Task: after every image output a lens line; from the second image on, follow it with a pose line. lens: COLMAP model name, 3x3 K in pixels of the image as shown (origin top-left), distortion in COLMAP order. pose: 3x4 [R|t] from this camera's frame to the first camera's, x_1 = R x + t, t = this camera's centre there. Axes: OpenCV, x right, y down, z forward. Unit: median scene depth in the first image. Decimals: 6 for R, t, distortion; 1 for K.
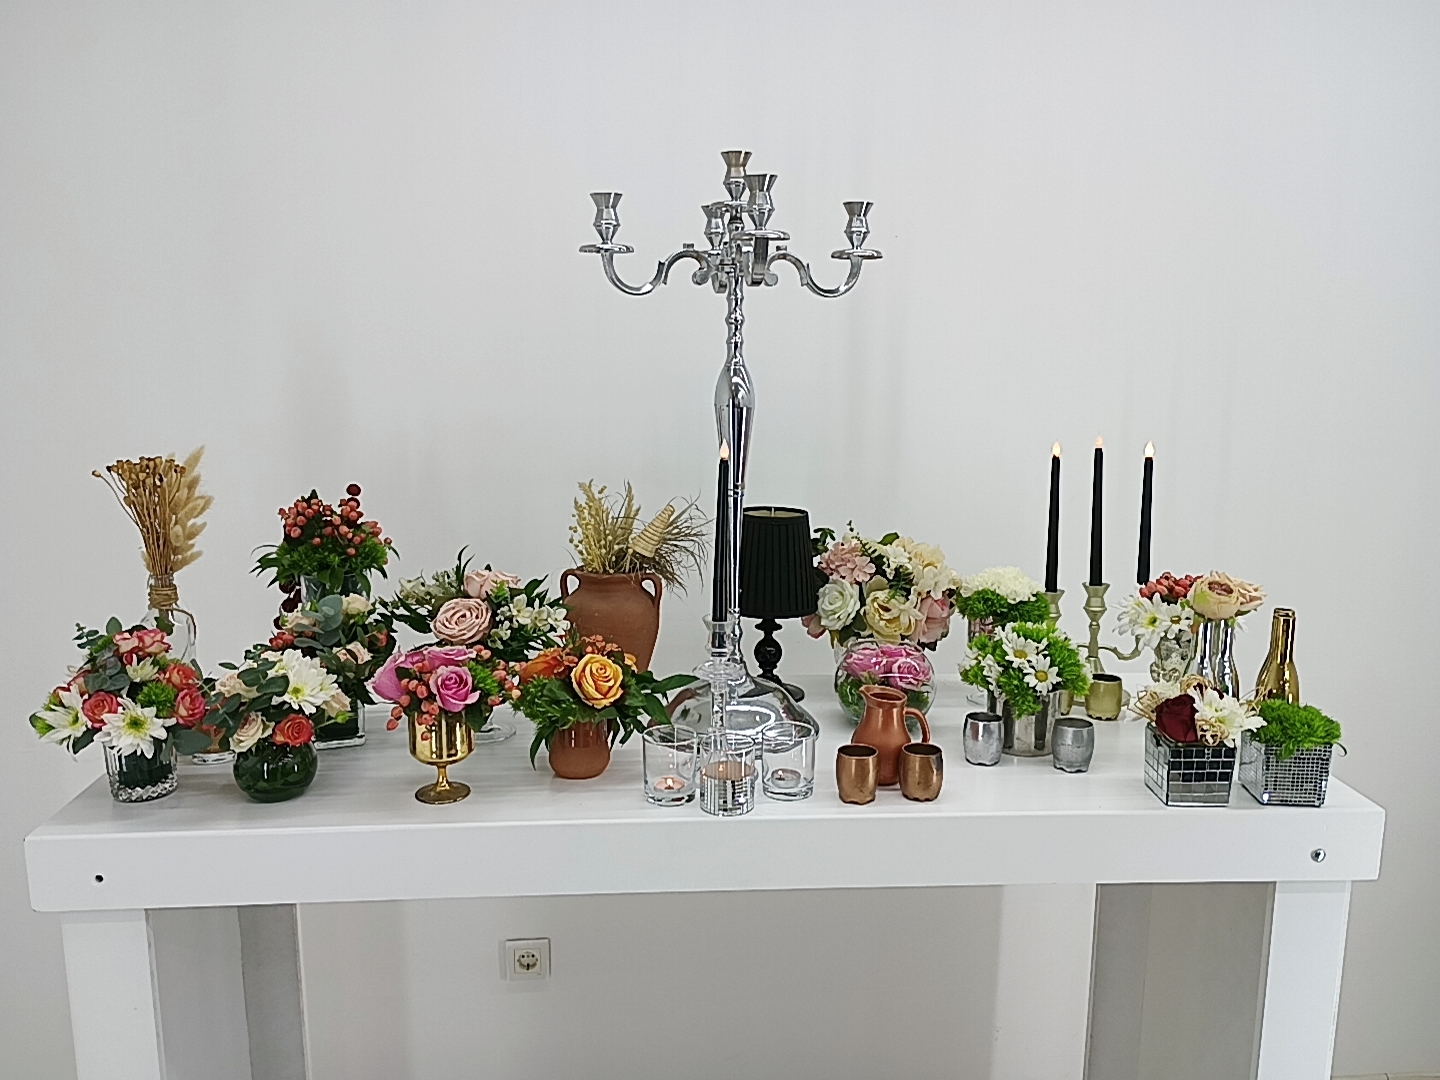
lens RADIAL K [[1203.7, 0, 720.3], [0, 1203.7, 533.4], [0, 0, 1]] dist [0.066683, -0.098484]
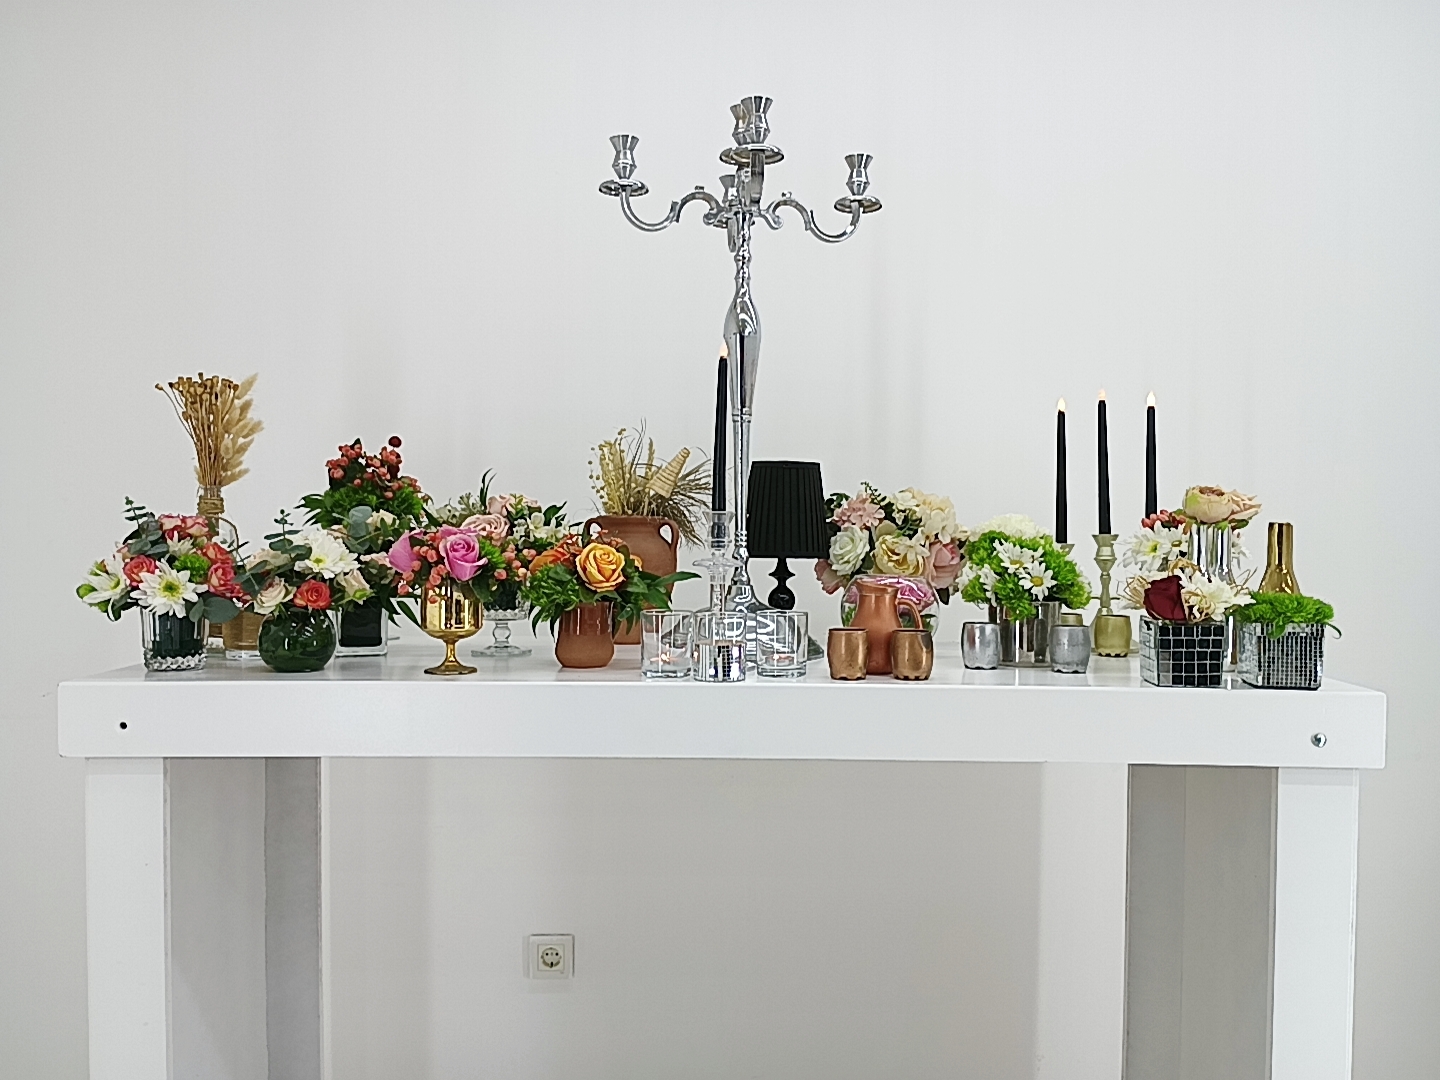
lens RADIAL K [[1203.7, 0, 720.3], [0, 1203.7, 533.4], [0, 0, 1]] dist [0.066683, -0.098484]
pose [[0.997357, 0.004092, -0.072538, 0.072982], [-0.015316, 0.987818, -0.154859, 0.239073], [0.071020, 0.155561, 0.985270, -0.027862]]
